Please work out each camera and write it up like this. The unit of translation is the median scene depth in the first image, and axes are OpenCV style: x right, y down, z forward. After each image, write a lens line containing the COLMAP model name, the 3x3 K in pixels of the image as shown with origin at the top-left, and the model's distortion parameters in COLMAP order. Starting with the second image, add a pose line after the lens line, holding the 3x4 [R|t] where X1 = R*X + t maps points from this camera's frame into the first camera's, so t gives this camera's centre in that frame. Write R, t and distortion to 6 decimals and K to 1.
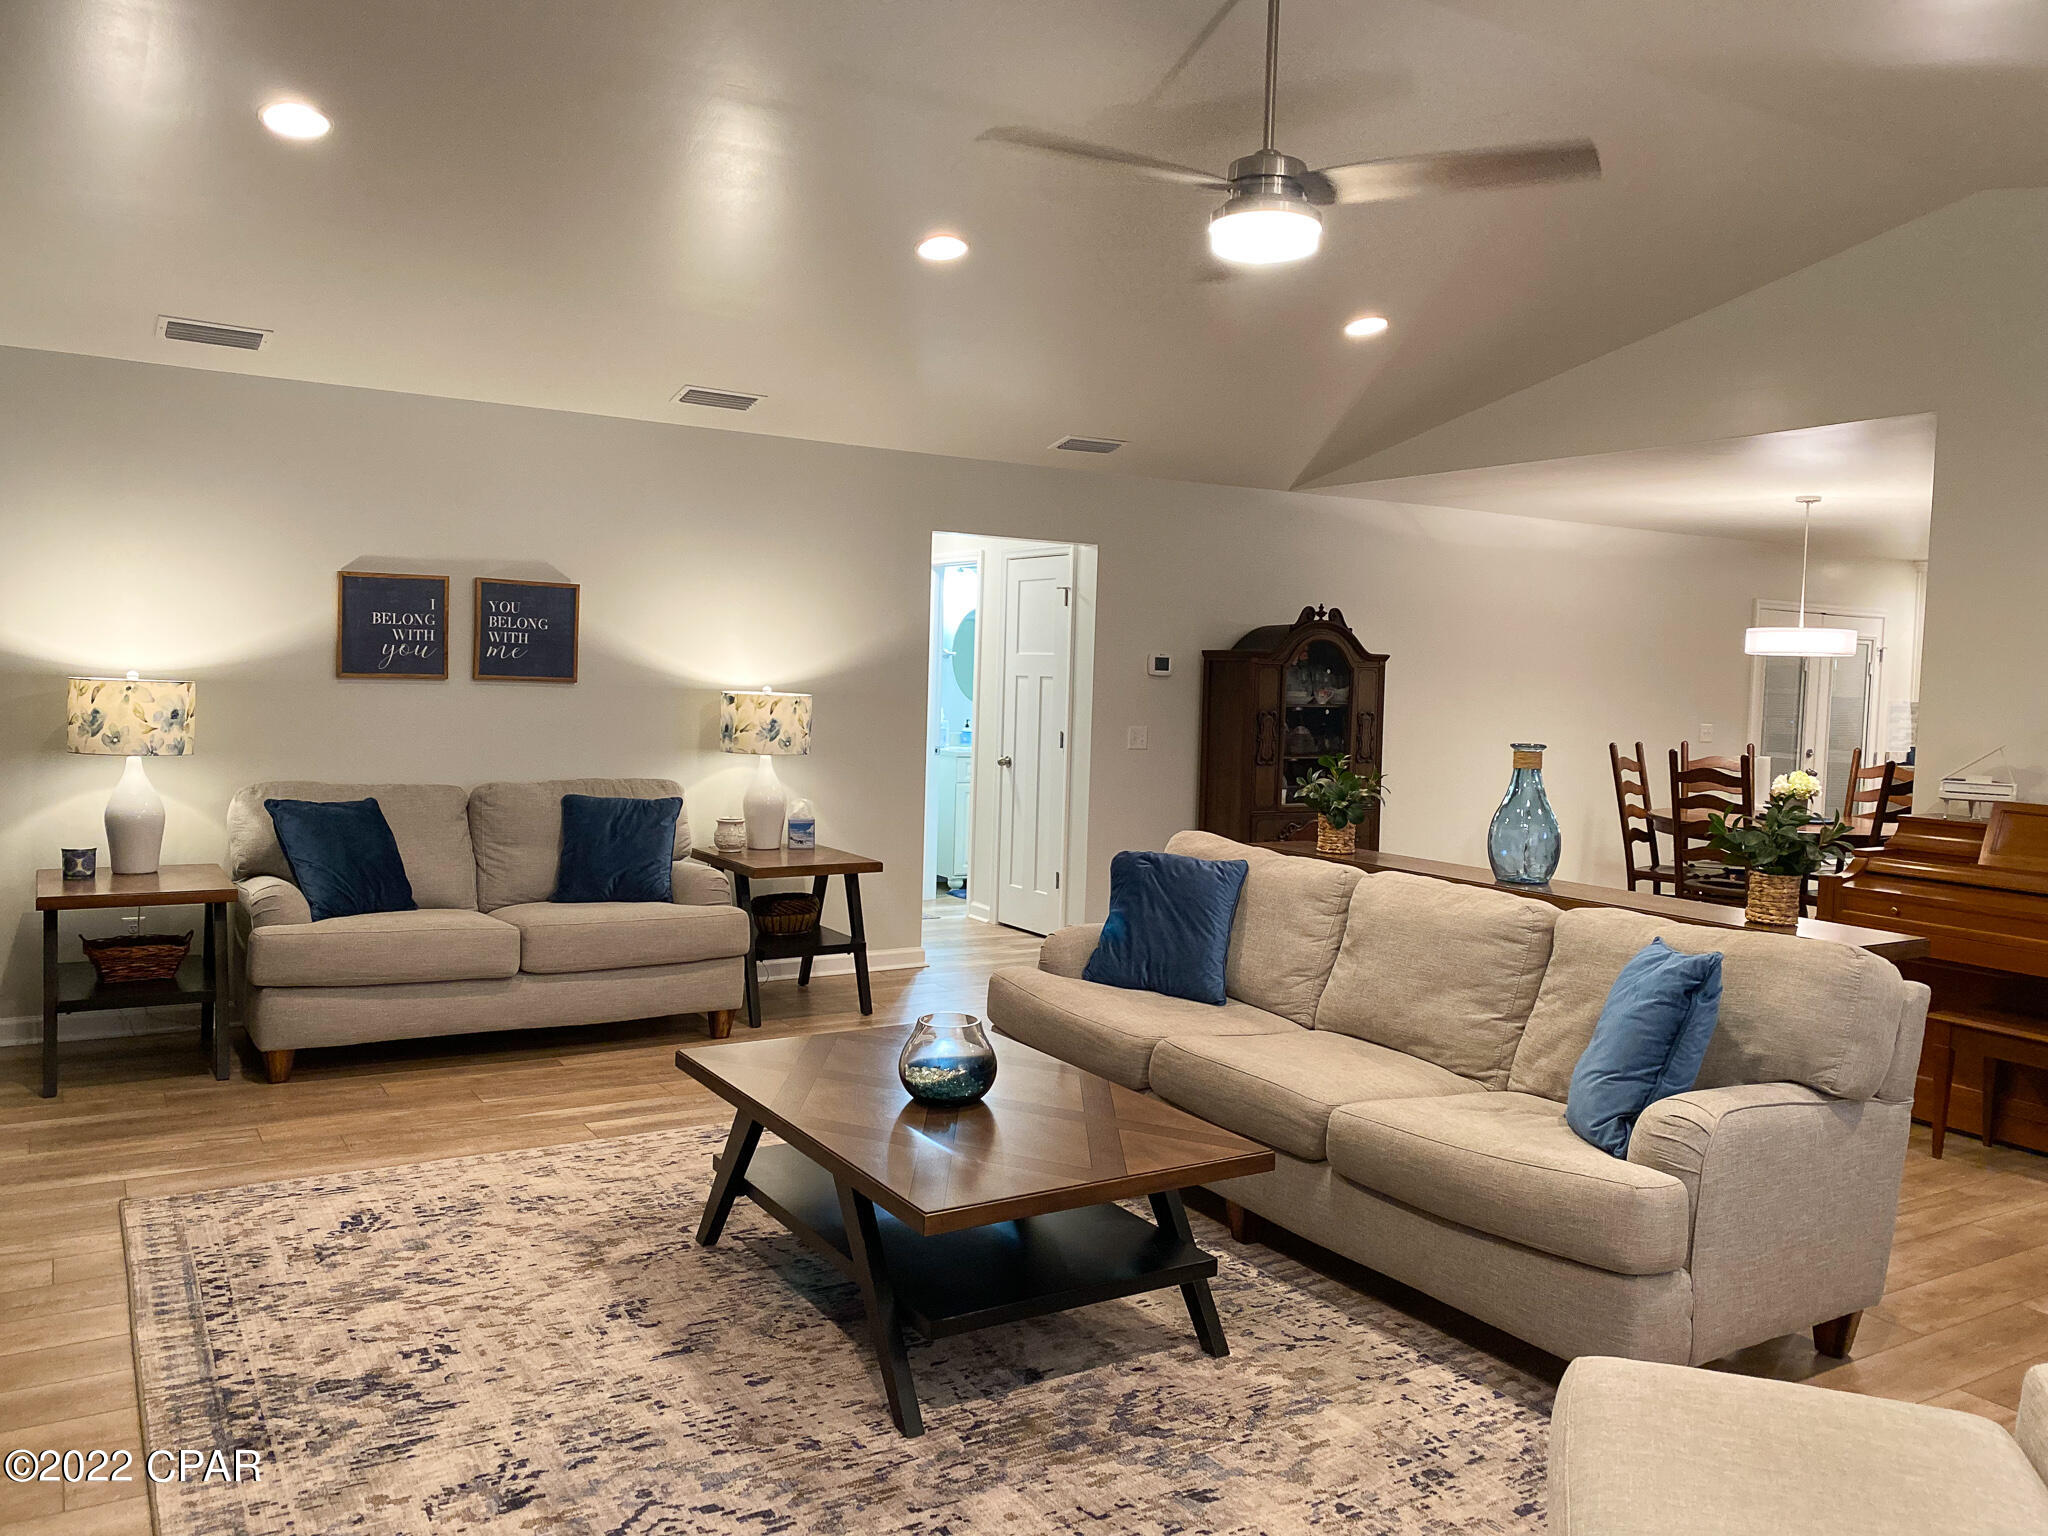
lens RADIAL K [[1566.2, 0, 1030.4], [0, 1566.2, 753.5], [0, 0, 1]] dist [0.034554, -0.032092]
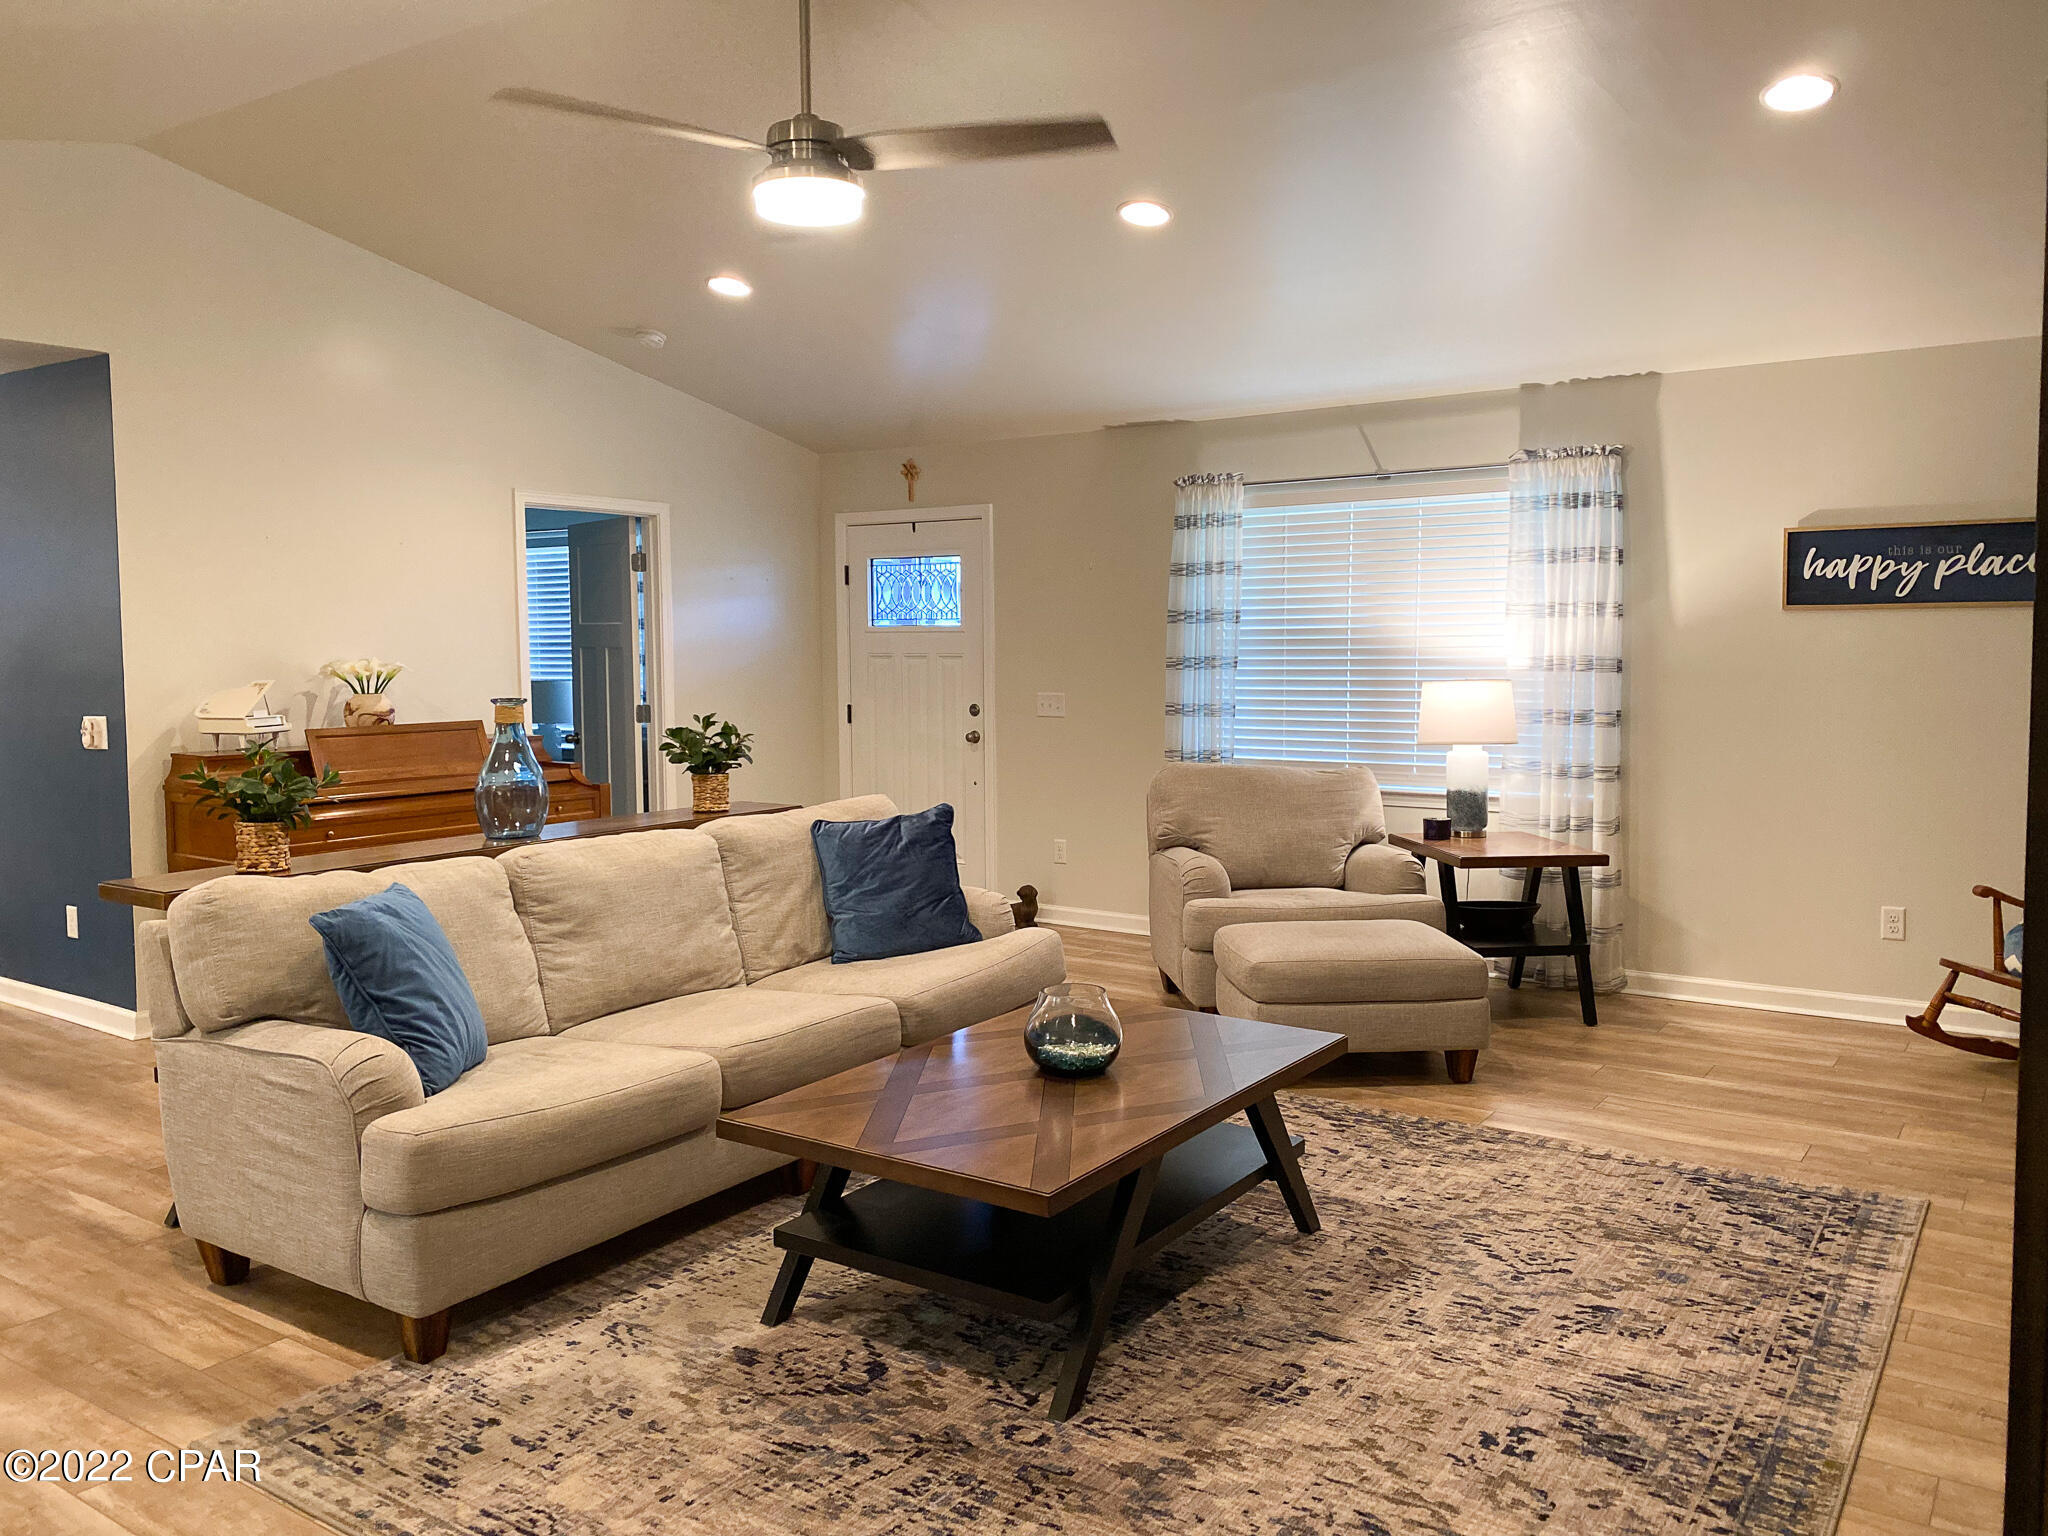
lens RADIAL K [[1566.2, 0, 1026.0], [0, 1566.2, 773.4], [0, 0, 1]] dist [0.034554, -0.032092]
pose [[-0.404973, -0.107726, 0.907960, -1.032784], [0.037699, 0.990223, 0.134301, -0.113251], [-0.913551, 0.088617, -0.396952, 1.570056]]
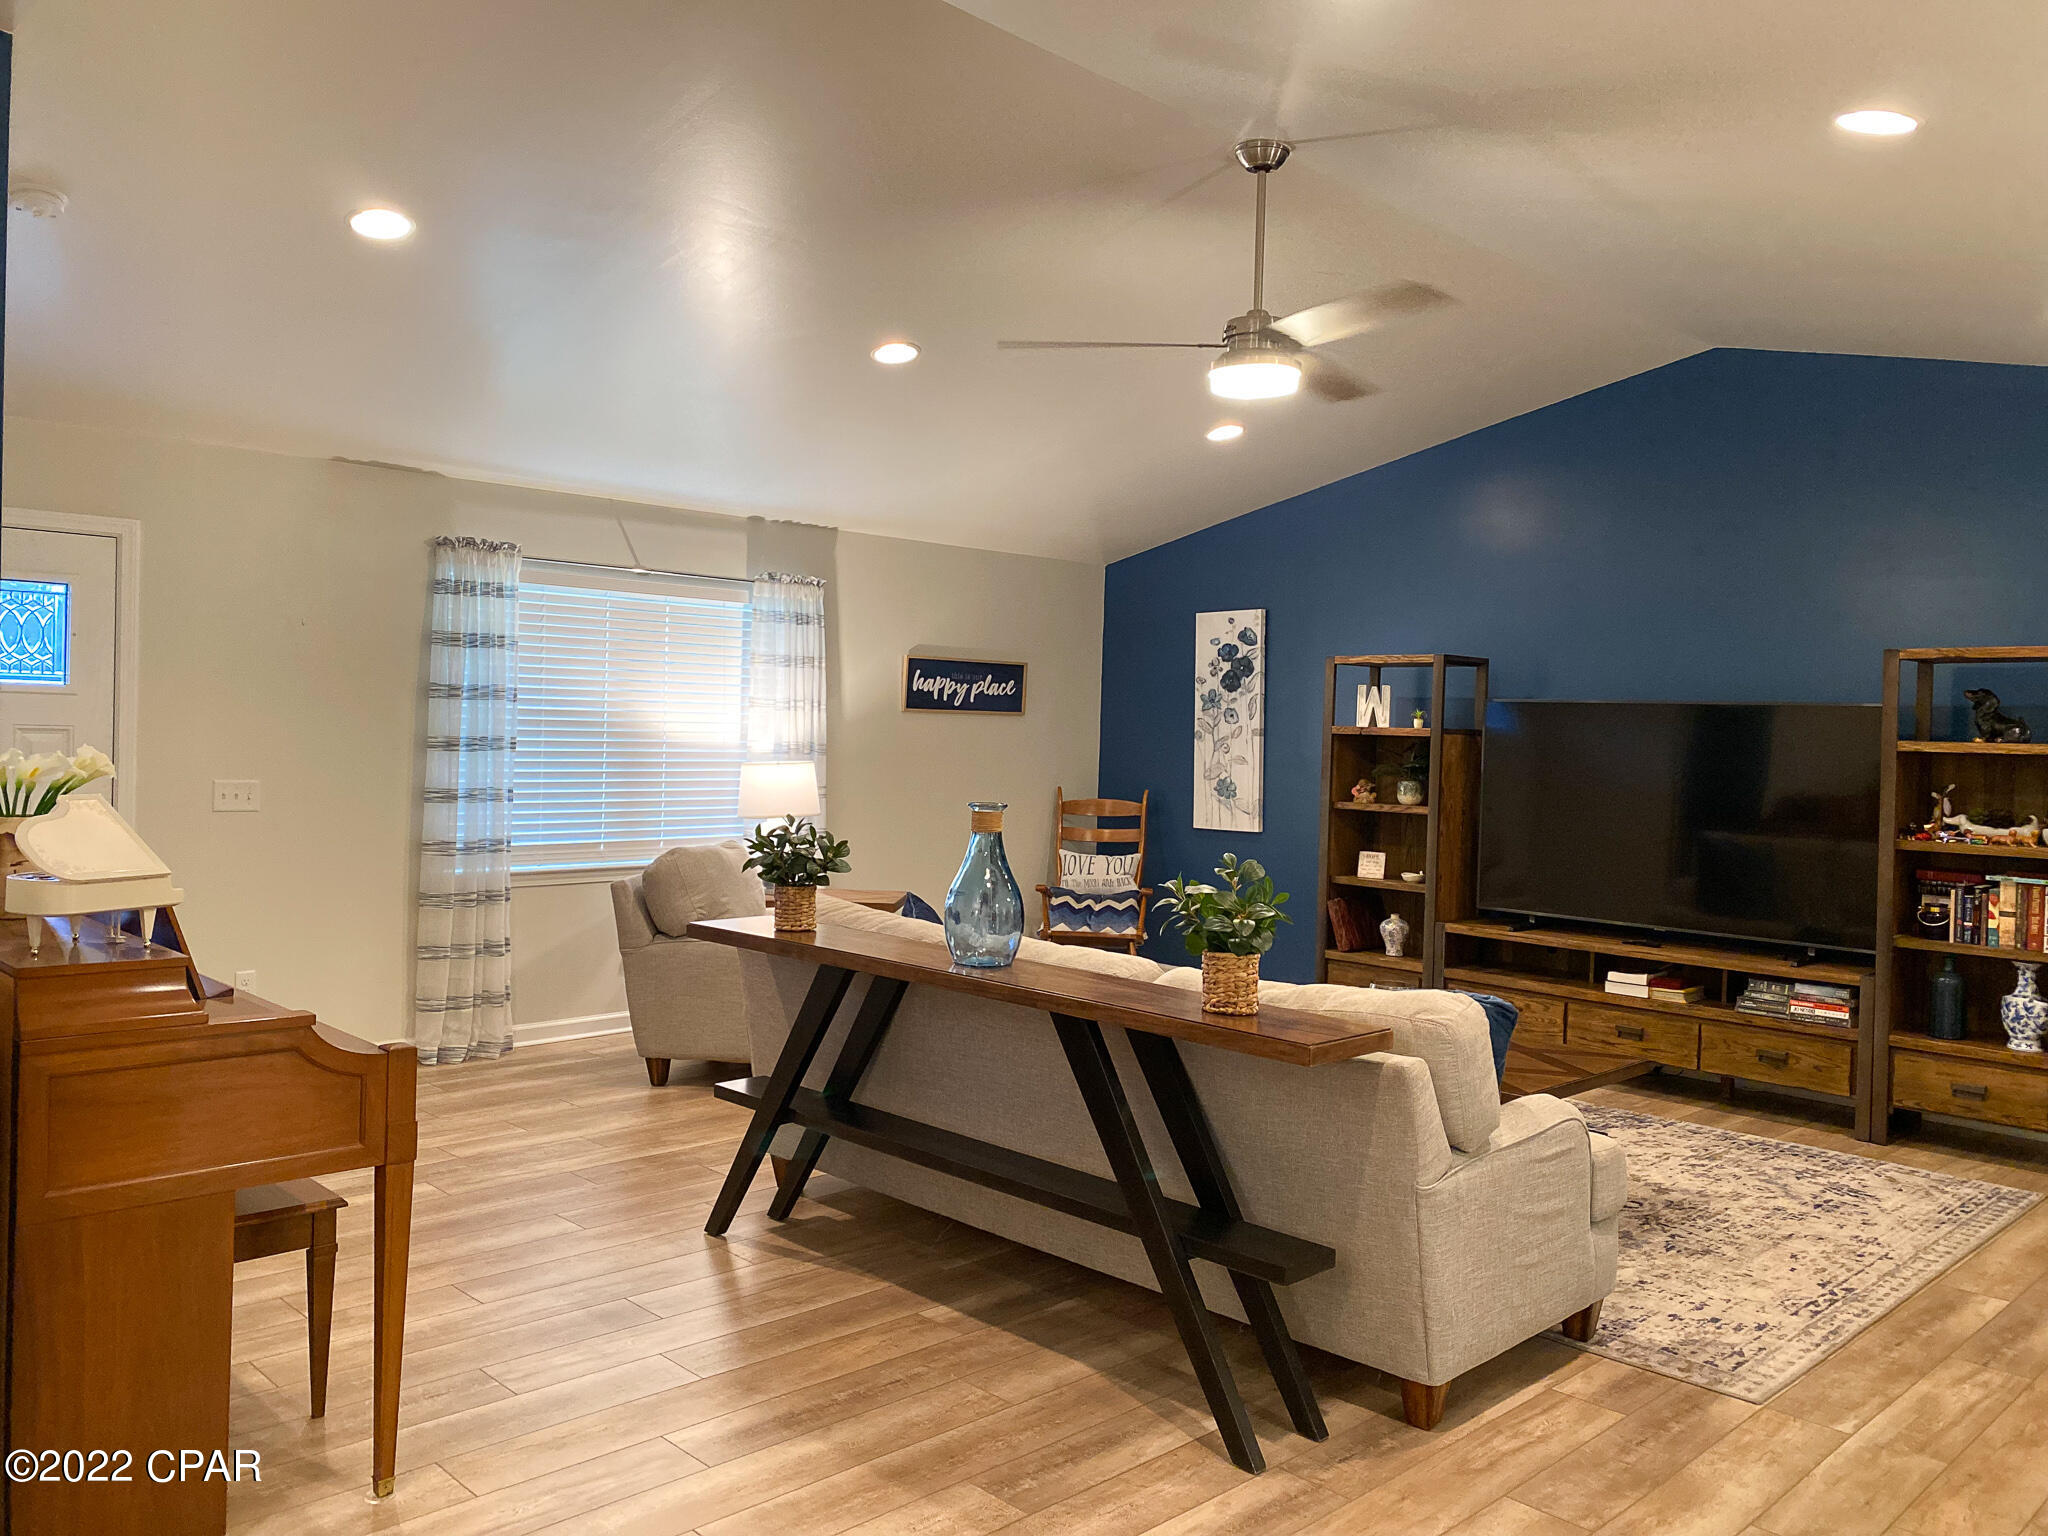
lens RADIAL K [[1566.2, 0, 1022.5], [0, 1566.2, 756.0], [0, 0, 1]] dist [0.034554, -0.032092]
pose [[-0.973280, -0.057738, -0.222244, 0.699271], [-0.072518, 0.995625, 0.058923, -0.115850], [0.217869, 0.073465, -0.973209, 2.611646]]
